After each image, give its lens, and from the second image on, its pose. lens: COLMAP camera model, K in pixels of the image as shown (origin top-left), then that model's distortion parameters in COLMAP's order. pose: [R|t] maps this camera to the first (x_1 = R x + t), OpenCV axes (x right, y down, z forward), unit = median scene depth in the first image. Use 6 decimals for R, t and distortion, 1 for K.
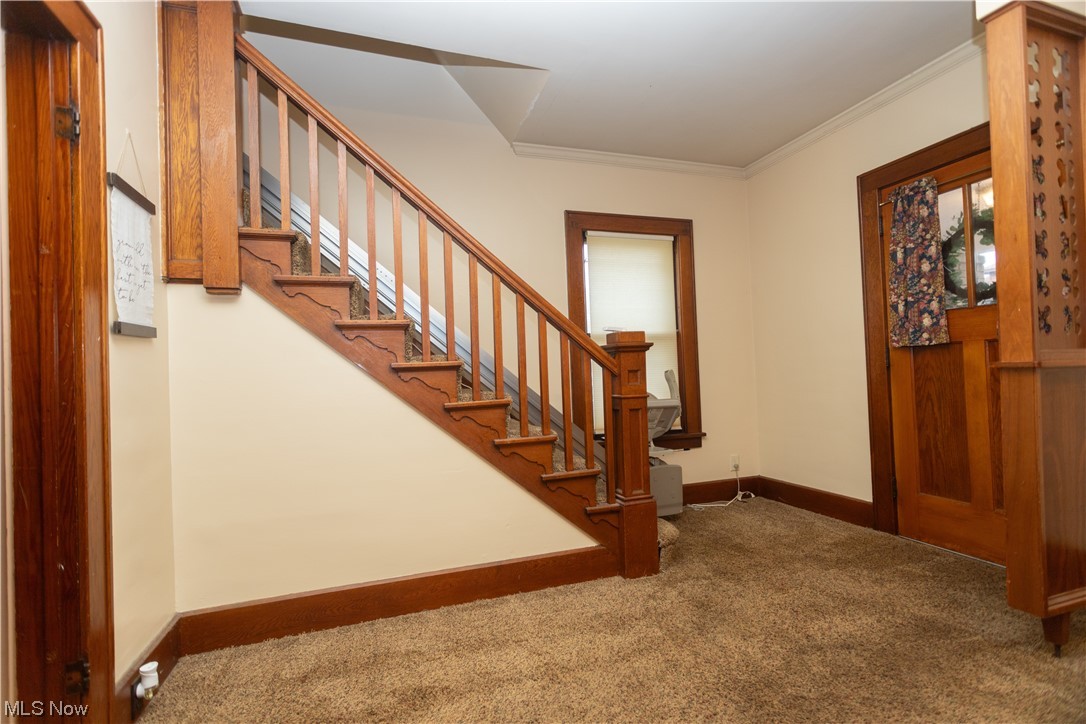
lens RADIAL K [[513.5, 0, 545.6], [0, 513.5, 361.9], [0, 0, 1]] dist [0.000738, 0.001213]
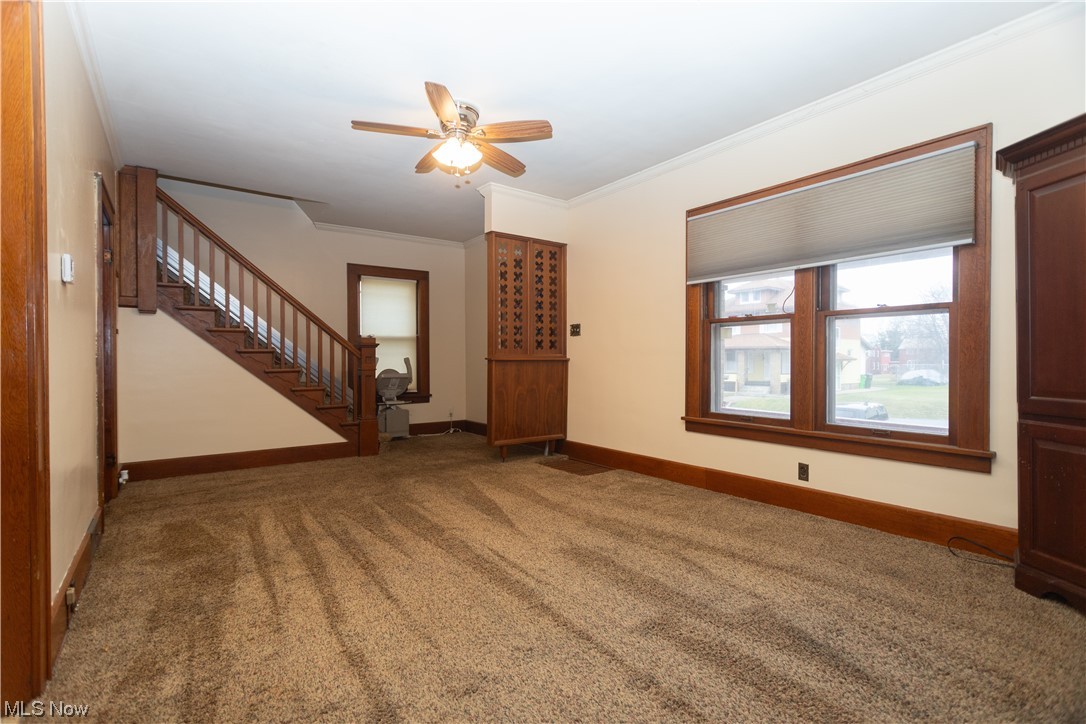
lens RADIAL K [[513.5, 0, 541.2], [0, 513.5, 364.5], [0, 0, 1]] dist [0.000738, 0.001213]
pose [[0.960082, 0.029156, 0.278193, 0.260257], [-0.036022, 0.999159, 0.019600, -0.016238], [-0.277388, -0.028838, 0.960325, -1.139573]]
